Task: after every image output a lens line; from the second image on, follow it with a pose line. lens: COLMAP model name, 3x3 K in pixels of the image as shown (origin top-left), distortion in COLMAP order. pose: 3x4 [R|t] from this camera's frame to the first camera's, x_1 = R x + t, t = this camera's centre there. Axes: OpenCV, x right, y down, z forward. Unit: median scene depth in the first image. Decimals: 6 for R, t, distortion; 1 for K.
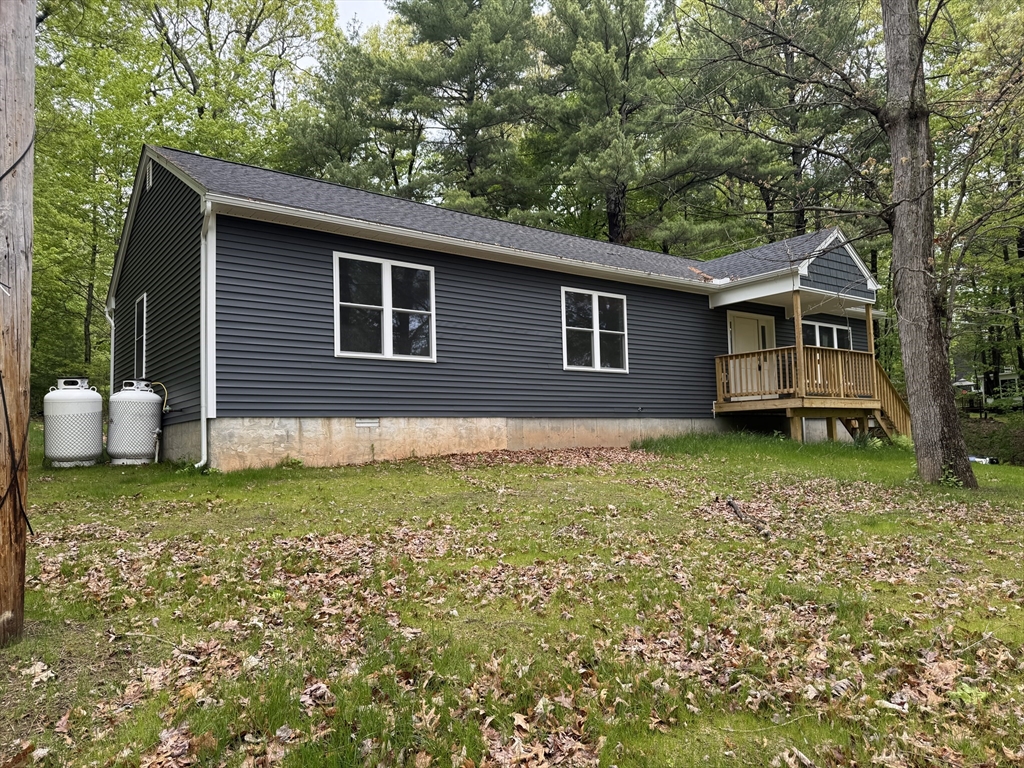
lens RADIAL K [[714.3, 0, 513.4], [0, 714.3, 380.2], [0, 0, 1]] dist [0.097069, -0.124462]
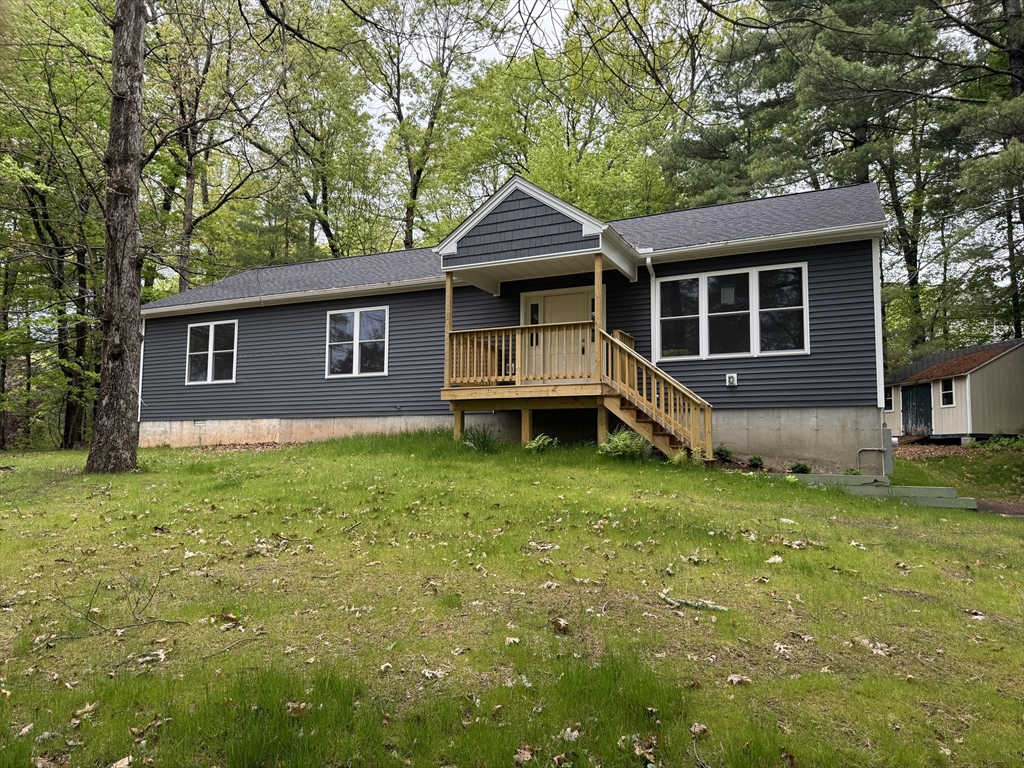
lens RADIAL K [[714.3, 0, 513.4], [0, 714.3, 380.2], [0, 0, 1]] dist [0.097069, -0.124462]
pose [[0.461509, -0.062118, -0.884958, 1.518593], [0.060508, 0.997427, -0.038458, 0.063916], [0.885070, -0.035798, 0.464080, 0.812395]]
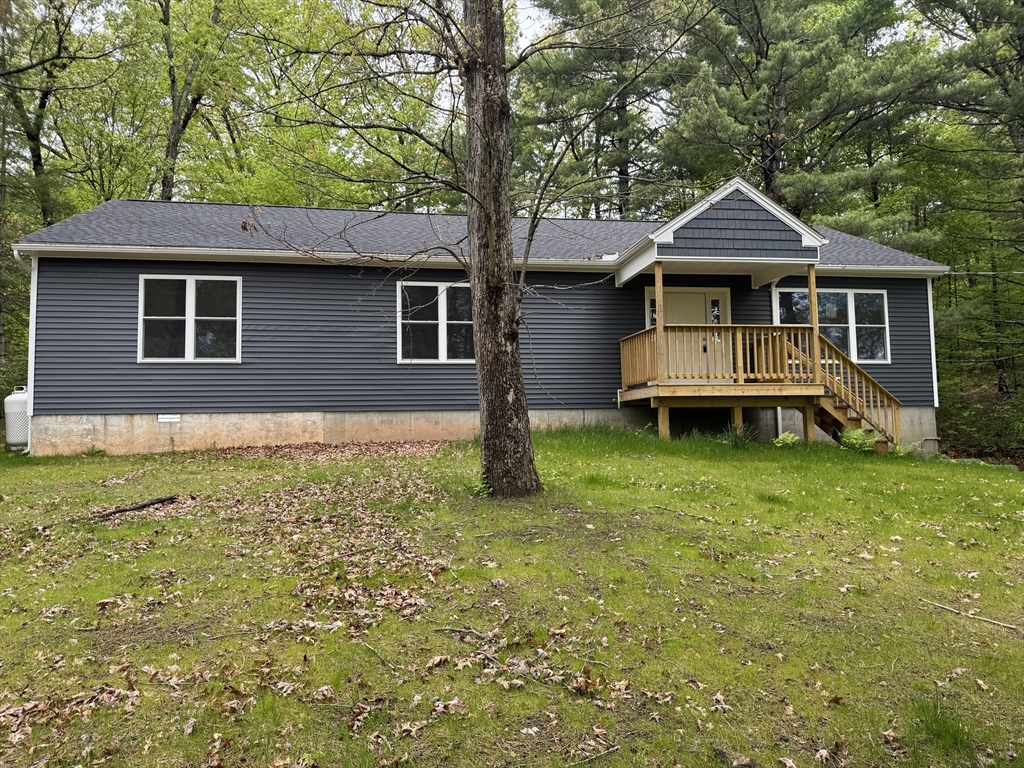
lens RADIAL K [[714.3, 0, 513.4], [0, 714.3, 380.2], [0, 0, 1]] dist [0.097069, -0.124462]
pose [[0.891138, -0.023351, -0.453131, 0.776003], [0.033814, 0.999316, 0.015003, -0.001149], [0.452471, -0.028692, 0.891318, 0.191717]]
